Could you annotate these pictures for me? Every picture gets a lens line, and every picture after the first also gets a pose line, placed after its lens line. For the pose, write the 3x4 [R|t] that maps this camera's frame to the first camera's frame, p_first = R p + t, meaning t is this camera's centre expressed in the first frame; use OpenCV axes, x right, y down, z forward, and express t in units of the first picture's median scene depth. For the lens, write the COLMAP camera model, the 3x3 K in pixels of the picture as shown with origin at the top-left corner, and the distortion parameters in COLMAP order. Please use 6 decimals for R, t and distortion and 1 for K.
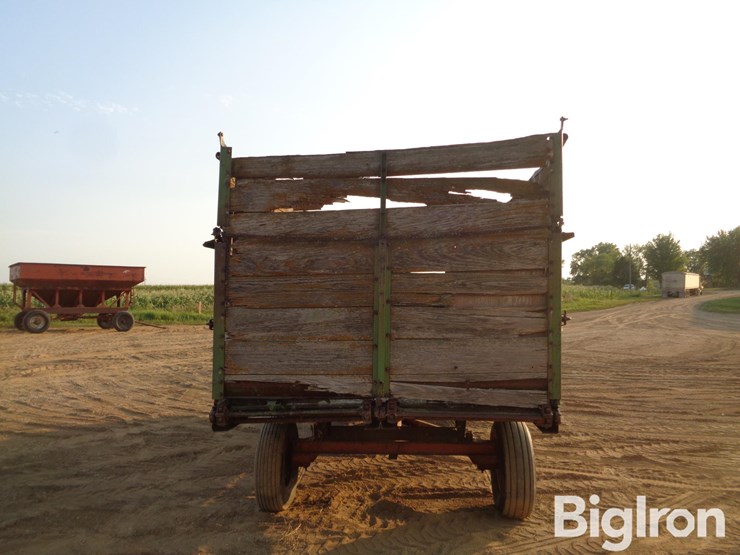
lens RADIAL K [[555.5, 0, 364.5], [0, 555.5, 265.9], [0, 0, 1]] dist [-0.014851, -0.003785]
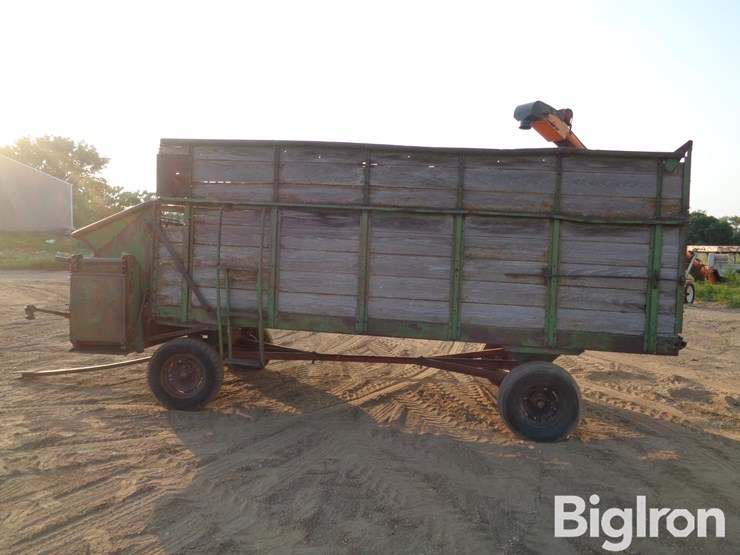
lens RADIAL K [[549.5, 0, 370.0], [0, 549.5, 277.5], [0, 0, 1]] dist [-0.005773, -0.001594]
pose [[0.011573, -0.058659, 0.998211, -1.677299], [-0.074607, 0.995445, 0.059362, 0.077545], [-0.997146, -0.075160, 0.007144, 1.800582]]
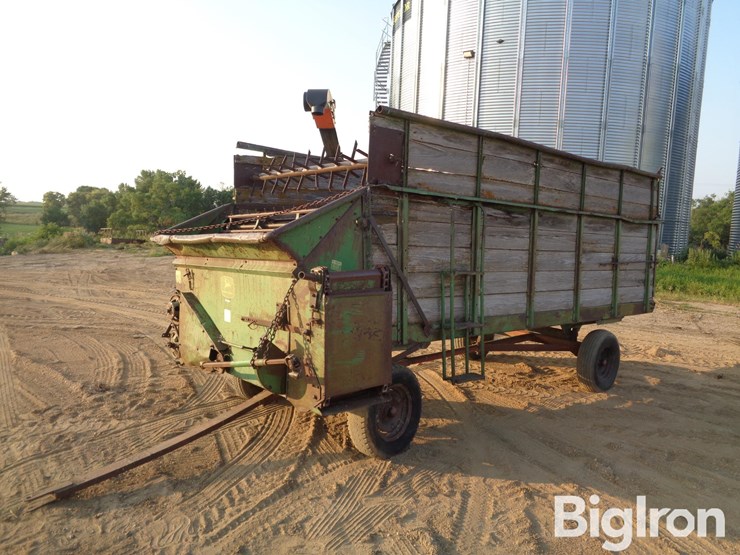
lens RADIAL K [[549.5, 0, 370.0], [0, 549.5, 277.5], [0, 0, 1]] dist [-0.005773, -0.001594]
pose [[-0.720376, -0.081309, 0.688801, -0.929964], [-0.060440, 0.996686, 0.054442, 0.120376], [-0.690945, -0.002413, -0.722904, 3.270104]]
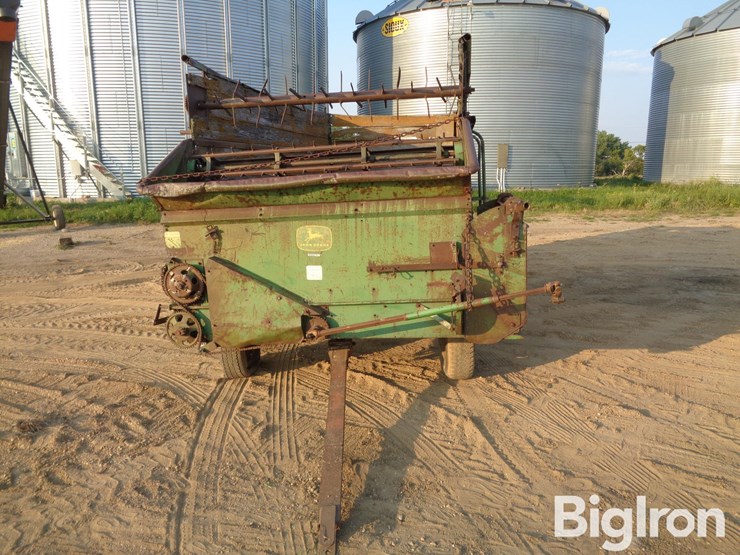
lens RADIAL K [[549.9, 0, 367.9], [0, 549.9, 278.2], [0, 0, 1]] dist [-0.005121, -0.001264]
pose [[-0.998715, 0.016048, 0.048062, 0.036326], [0.023098, 0.988425, 0.149943, 0.150407], [-0.045100, 0.150861, -0.987526, 3.636663]]
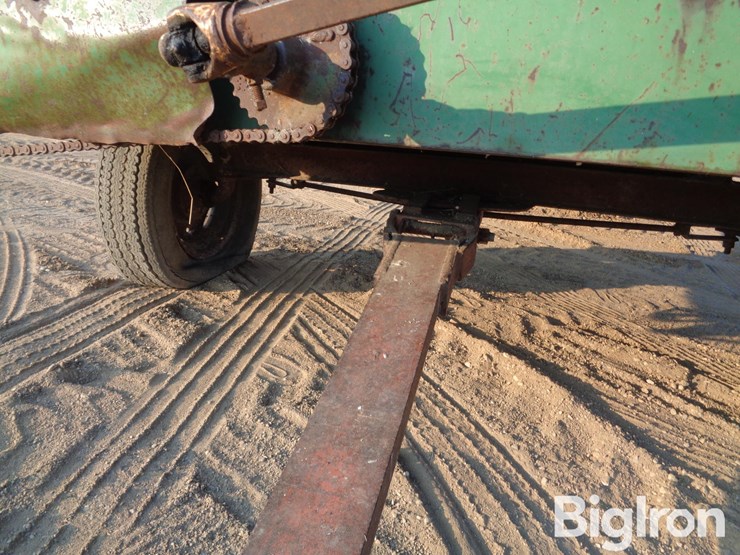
lens RADIAL K [[550.9, 0, 367.8], [0, 550.9, 280.5], [0, 0, 1]] dist [0.010819, 0.003013]
pose [[-0.950346, -0.169796, 0.260790, 0.106161], [-0.096346, 0.957392, 0.272247, 0.426858], [-0.295904, 0.233603, -0.926213, 2.759544]]
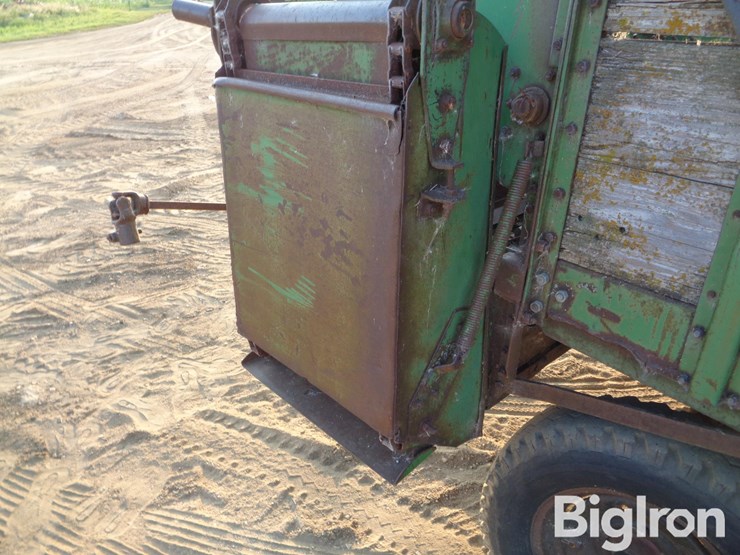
lens RADIAL K [[550.9, 0, 367.8], [0, 550.9, 280.5], [0, 0, 1]] dist [0.010819, 0.003013]
pose [[0.646231, -0.344016, 0.681204, -0.418133], [-0.036054, 0.877871, 0.477537, 0.156718], [-0.762290, -0.333159, 0.554904, 2.317548]]
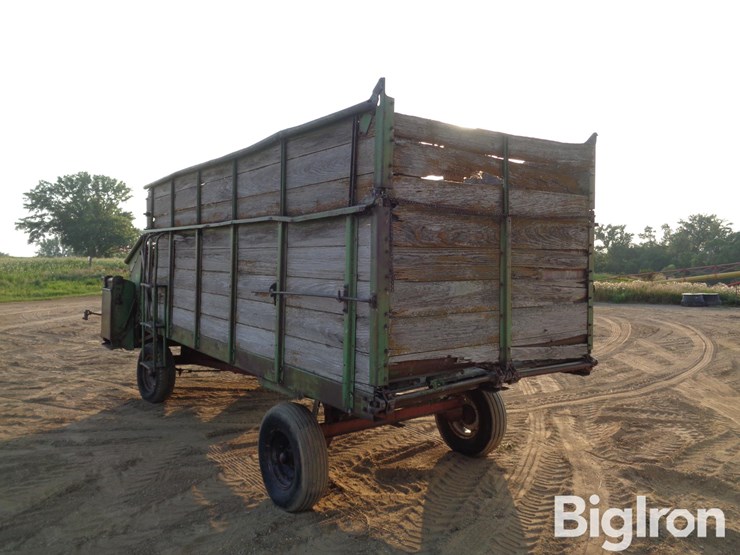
lens RADIAL K [[549.5, 0, 370.0], [0, 549.5, 277.5], [0, 0, 1]] dist [-0.005773, -0.001594]
pose [[0.737736, -0.001302, 0.675088, -0.869111], [-0.041128, 0.998054, 0.046869, 0.029850], [-0.673835, -0.062341, 0.736247, 0.381363]]
